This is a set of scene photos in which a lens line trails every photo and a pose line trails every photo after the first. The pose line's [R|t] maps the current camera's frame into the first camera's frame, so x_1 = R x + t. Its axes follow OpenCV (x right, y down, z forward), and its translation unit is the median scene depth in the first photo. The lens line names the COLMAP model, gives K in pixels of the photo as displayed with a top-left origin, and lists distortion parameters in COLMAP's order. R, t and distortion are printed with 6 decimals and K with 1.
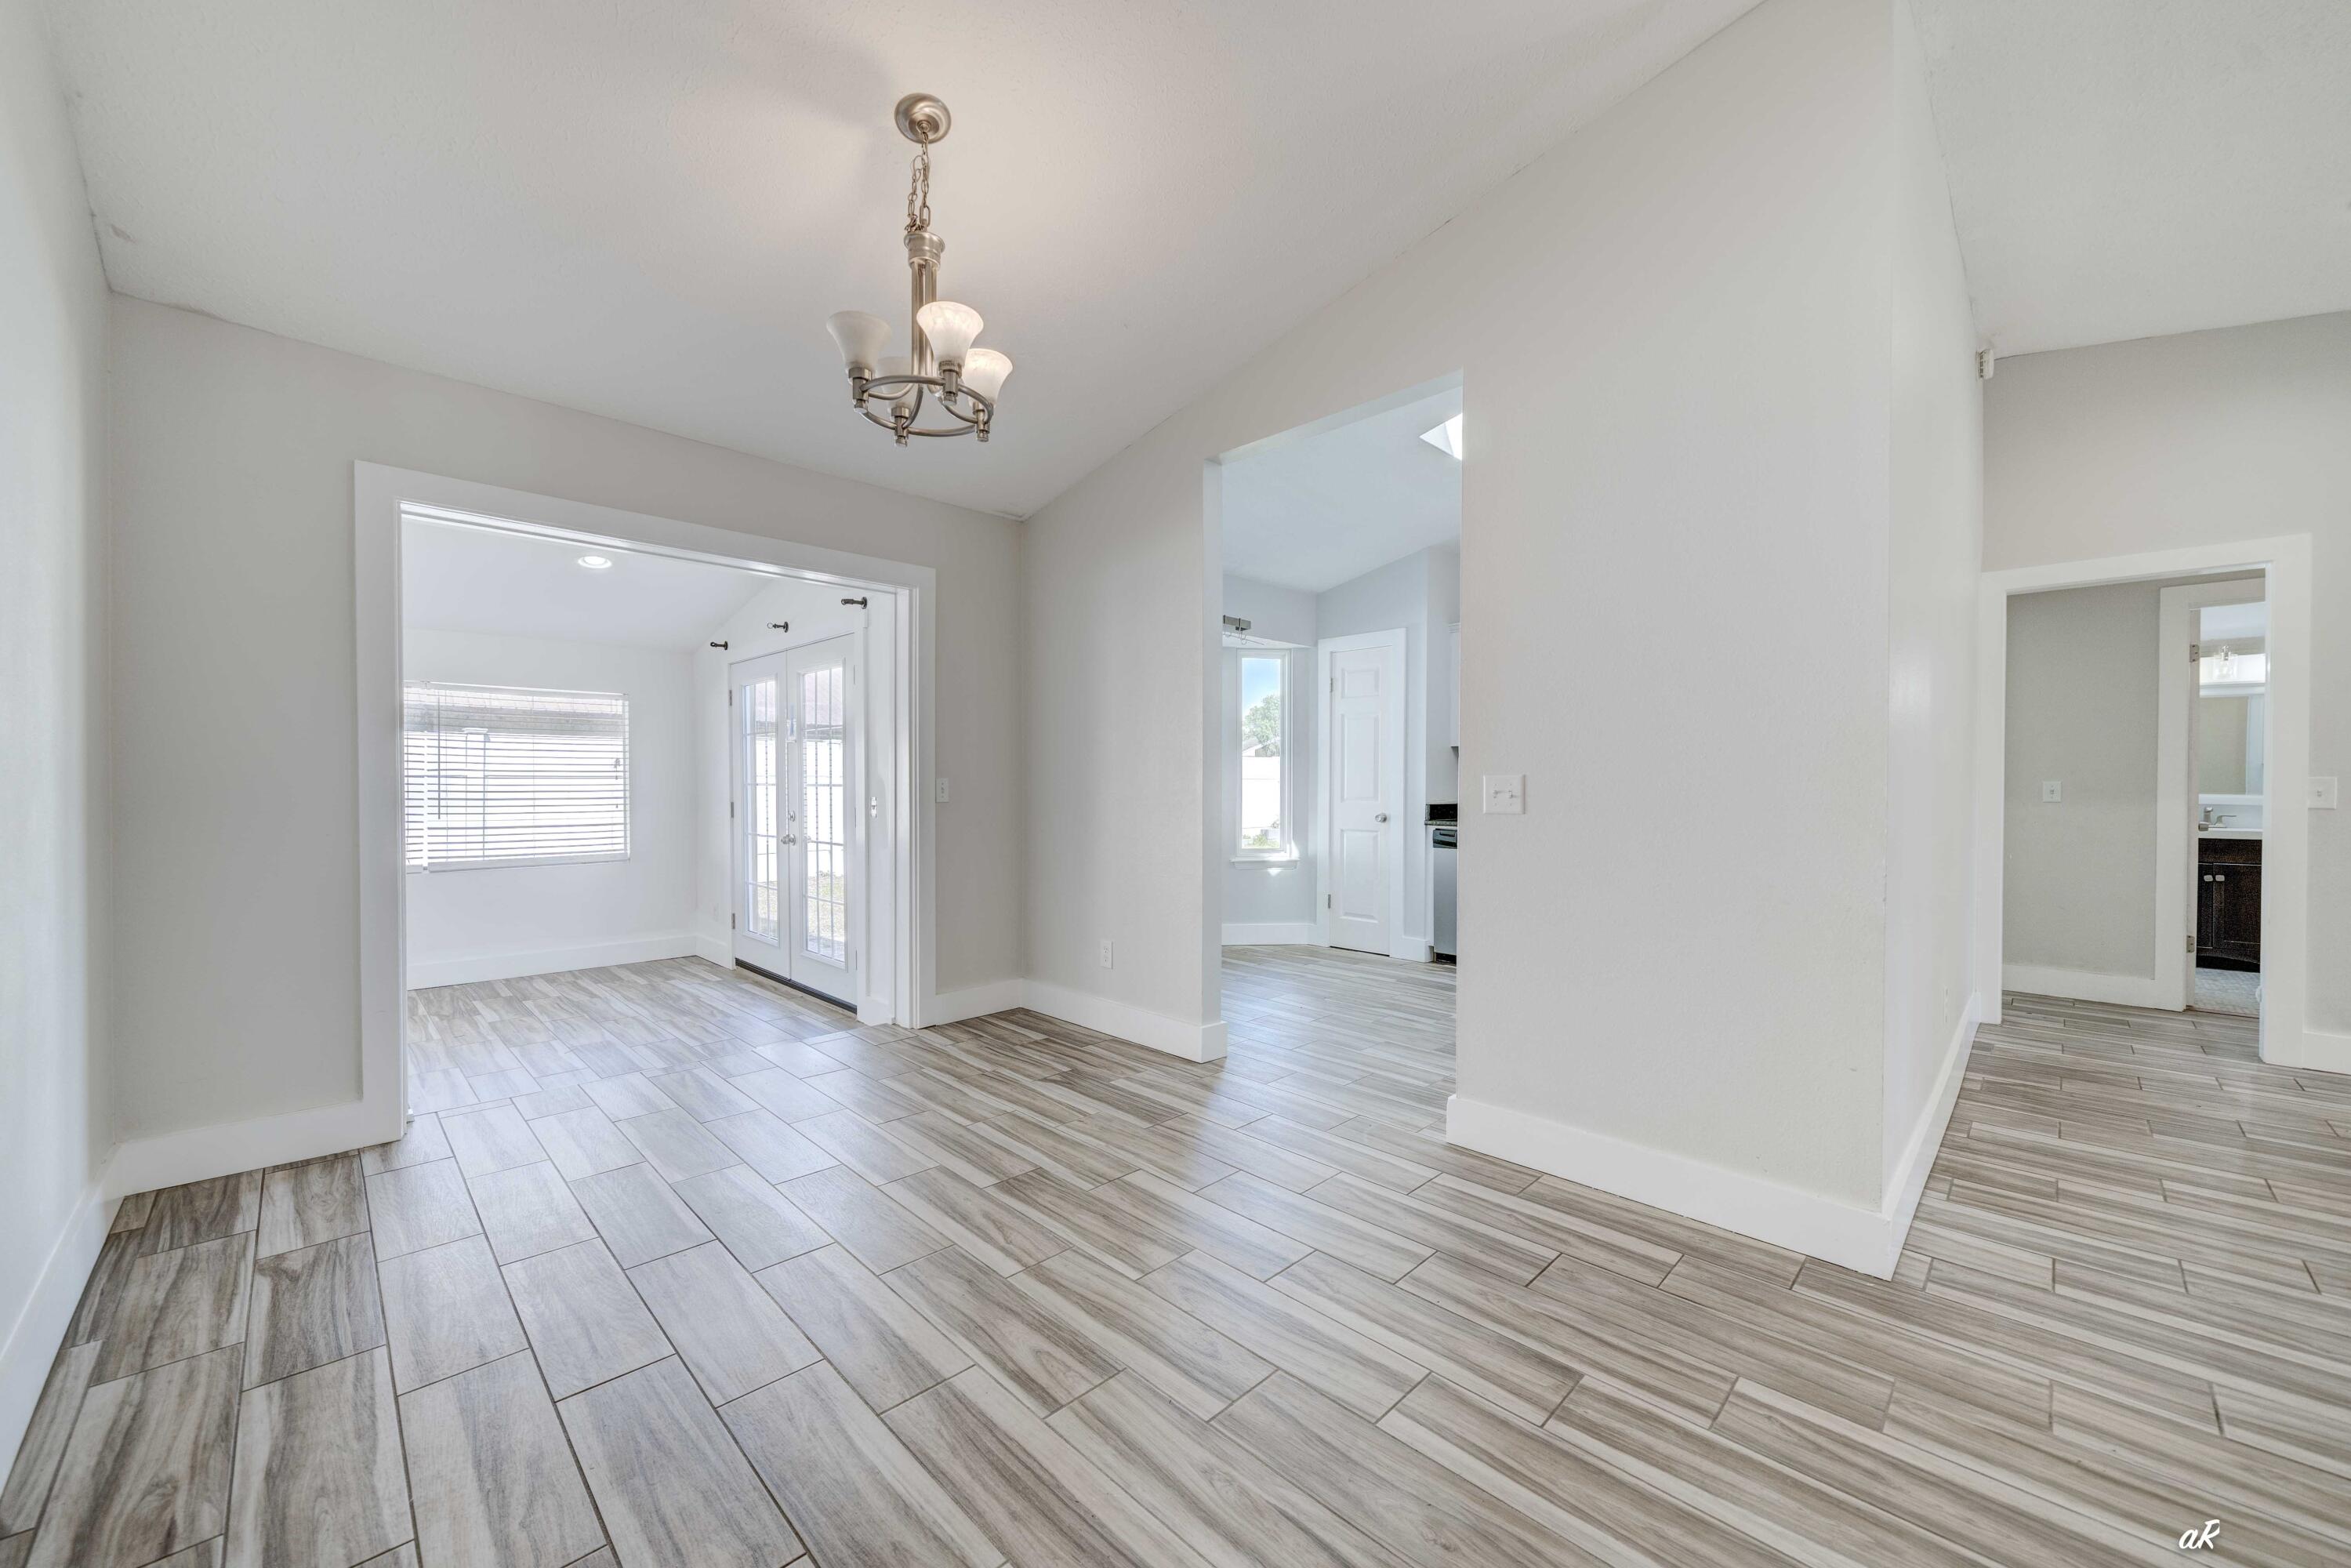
lens RADIAL K [[887.4, 0, 1136.5], [0, 887.4, 793.2], [0, 0, 1]] dist [0.001630, 0.000018]
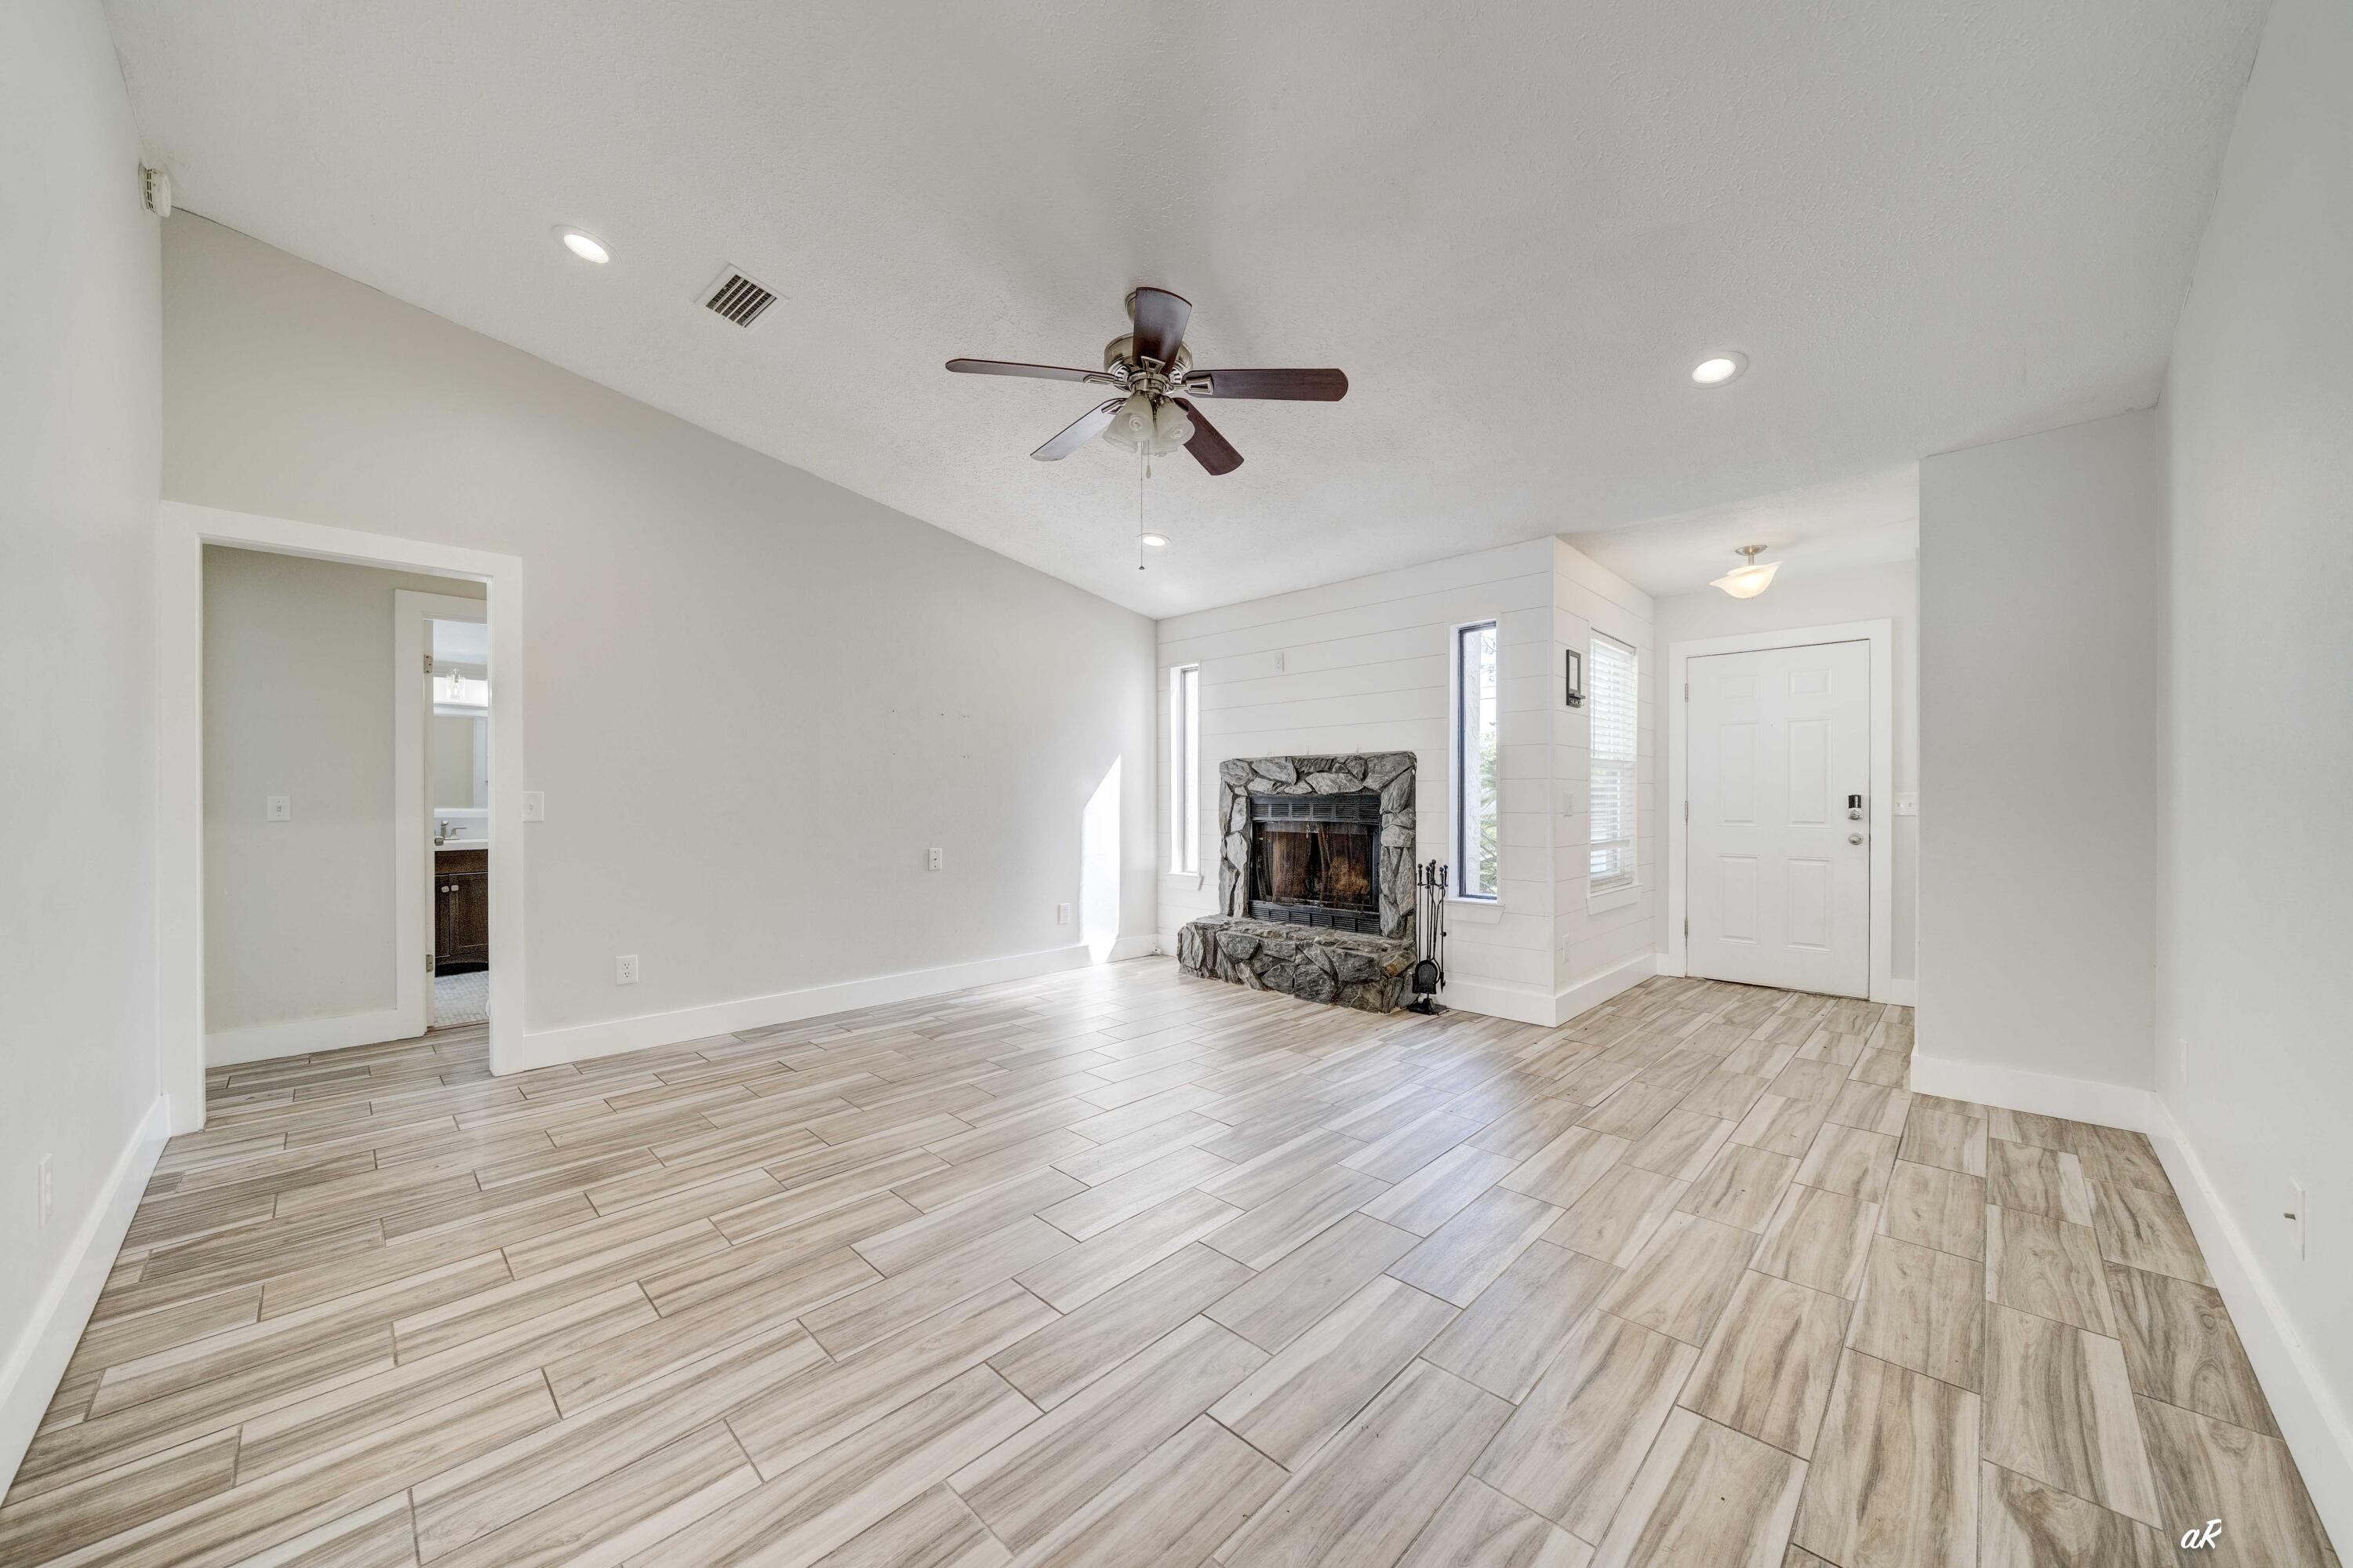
lens RADIAL K [[840.0, 0, 1217.7], [0, 840.0, 804.0], [0, 0, 1]] dist [-0.006763, -0.000038]
pose [[-0.052531, -0.006341, 0.998599, 0.267009], [0.010539, 0.999921, 0.006904, -0.002012], [-0.998564, 0.010887, -0.052460, 0.215661]]
